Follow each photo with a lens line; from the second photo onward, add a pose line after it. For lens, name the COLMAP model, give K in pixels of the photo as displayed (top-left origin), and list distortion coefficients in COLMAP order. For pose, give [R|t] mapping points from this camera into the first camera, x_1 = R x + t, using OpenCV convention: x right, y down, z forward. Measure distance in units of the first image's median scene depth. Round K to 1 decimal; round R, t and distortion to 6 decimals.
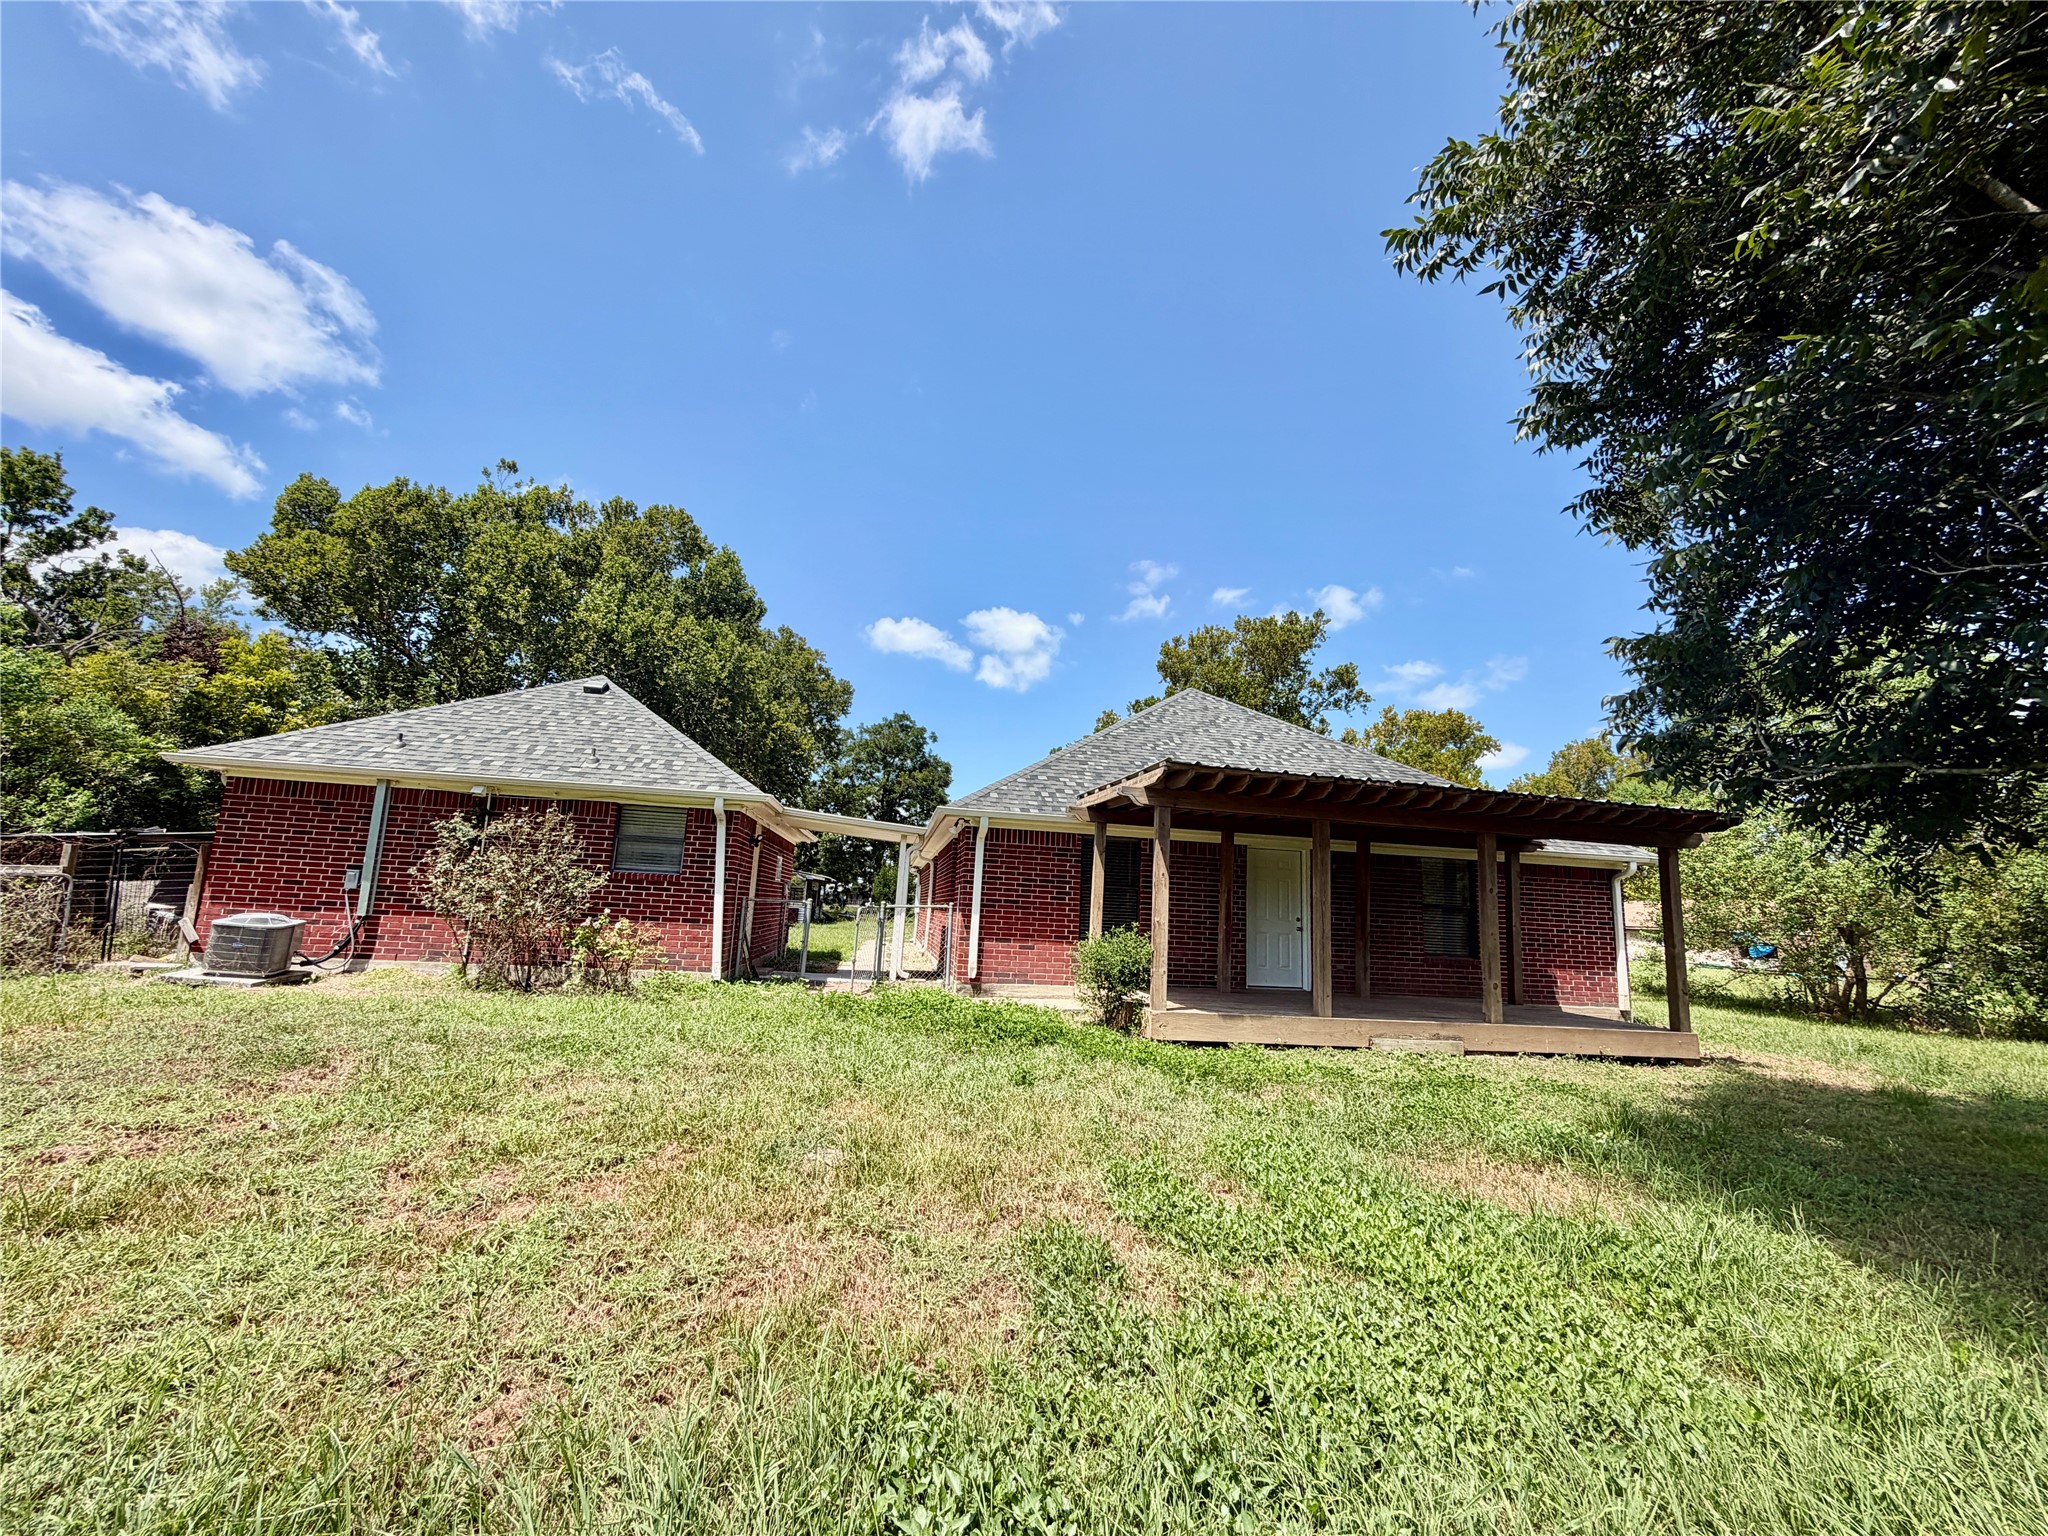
lens RADIAL K [[813.7, 0, 1021.4], [0, 813.7, 762.0], [0, 0, 1]] dist [0.002003, 0.000070]
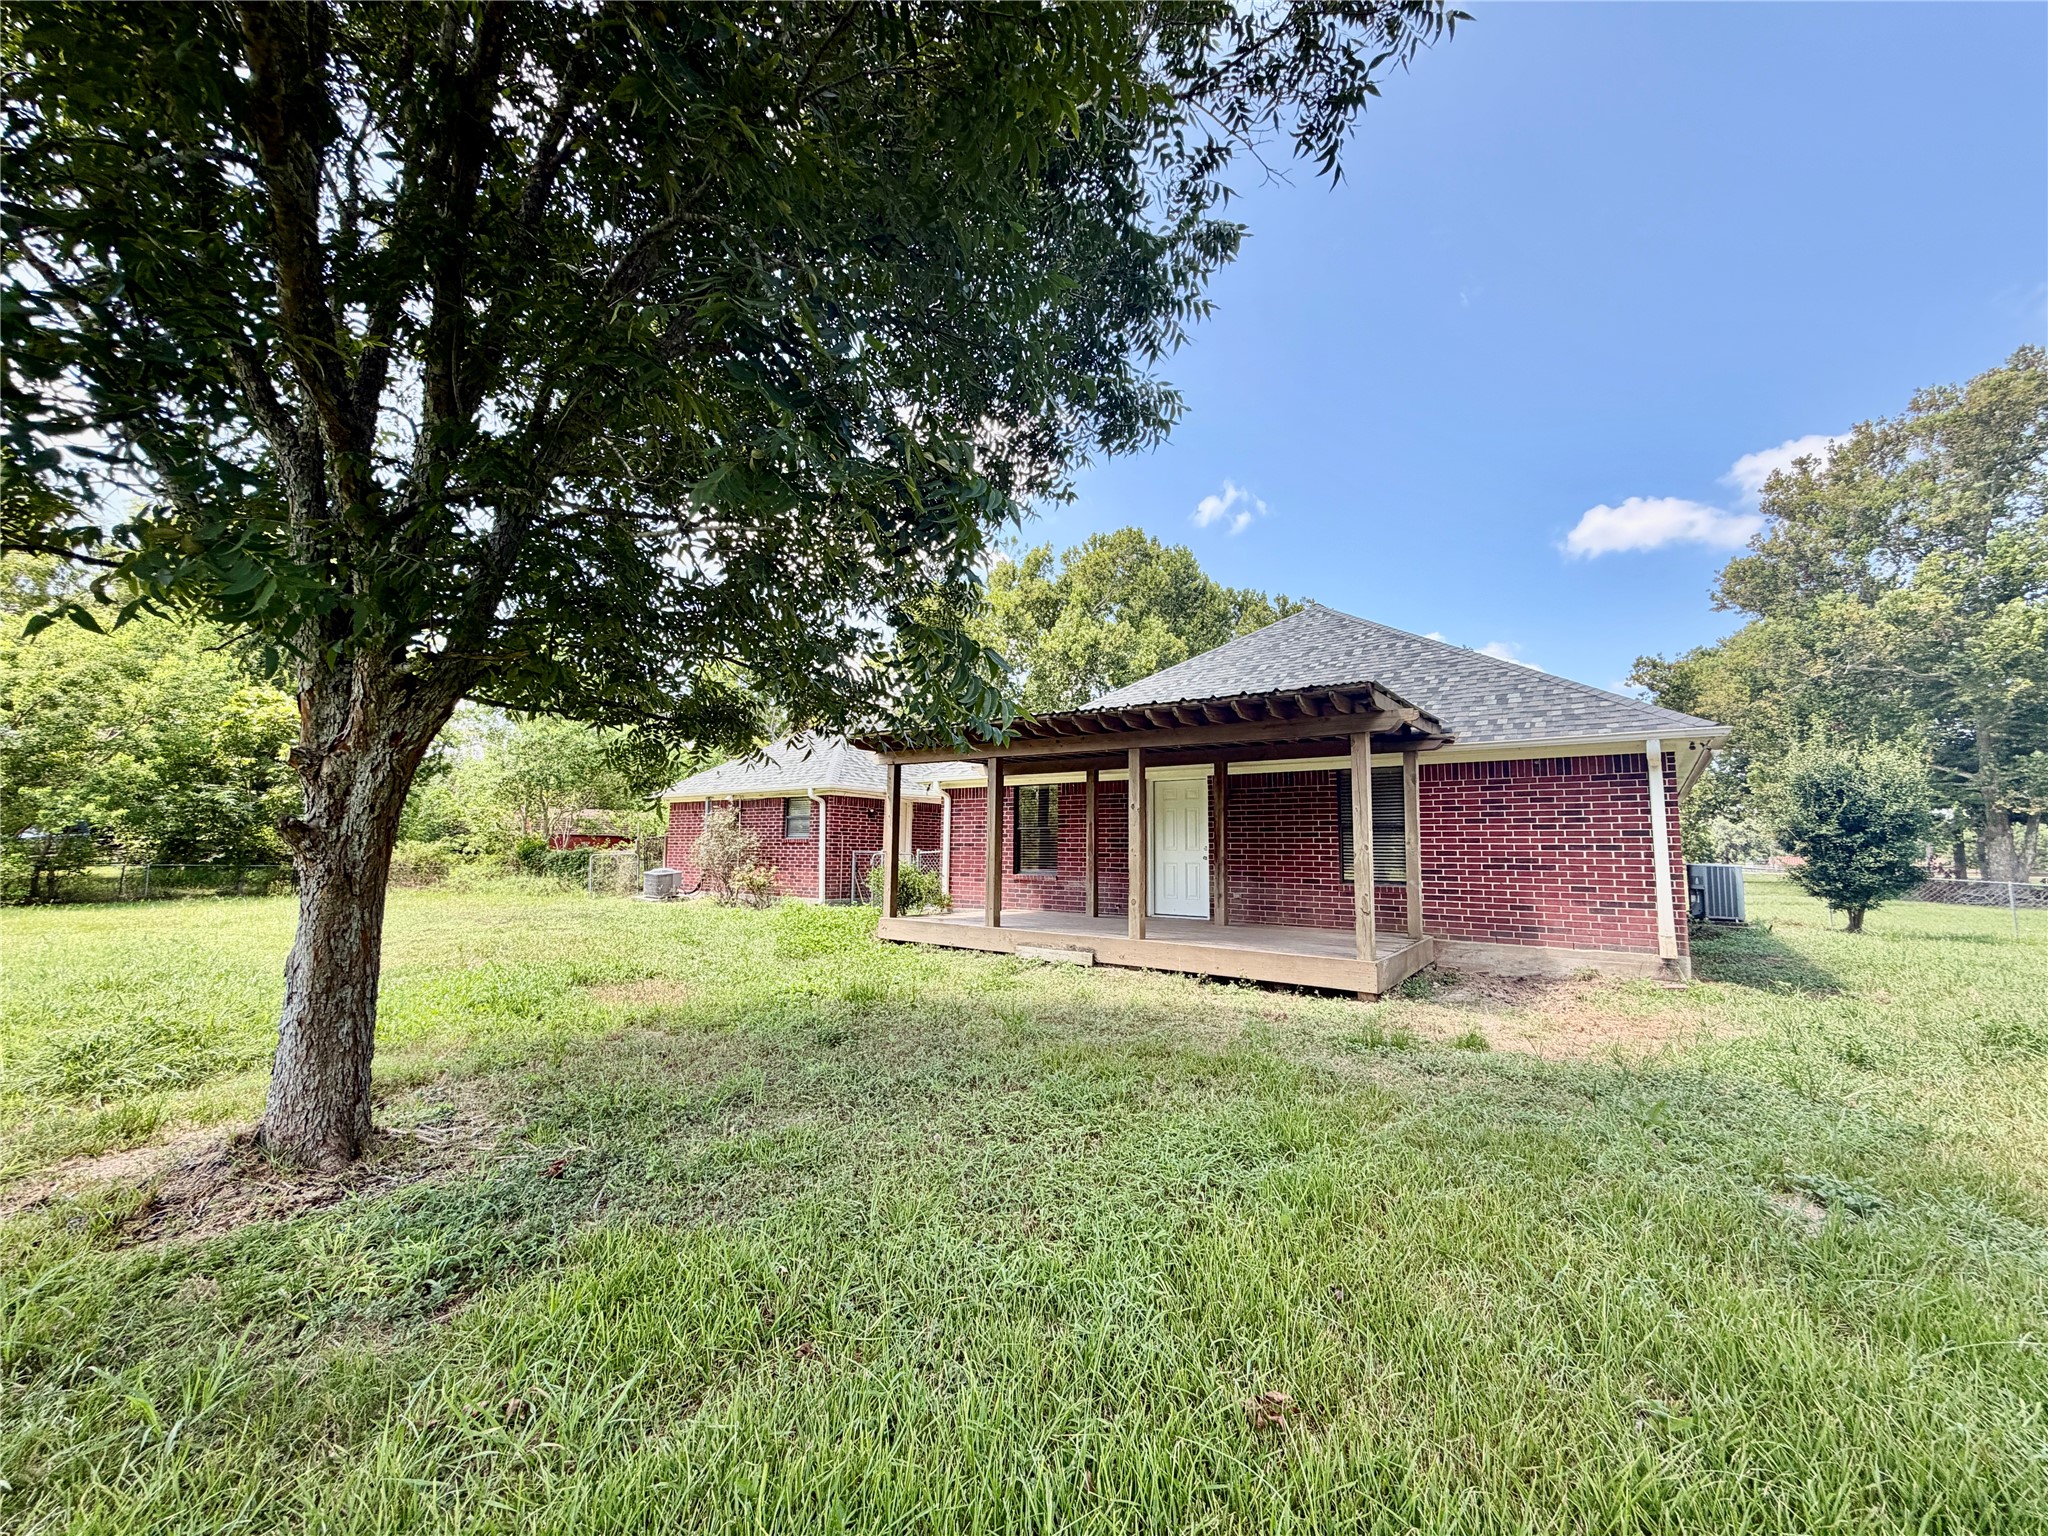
lens RADIAL K [[813.7, 0, 1021.4], [0, 813.7, 762.0], [0, 0, 1]] dist [0.002003, 0.000070]
pose [[0.689826, -0.122628, -0.713514, 1.090629], [0.153306, 0.987943, -0.021577, 0.094941], [0.707557, -0.094502, 0.700309, 0.197313]]
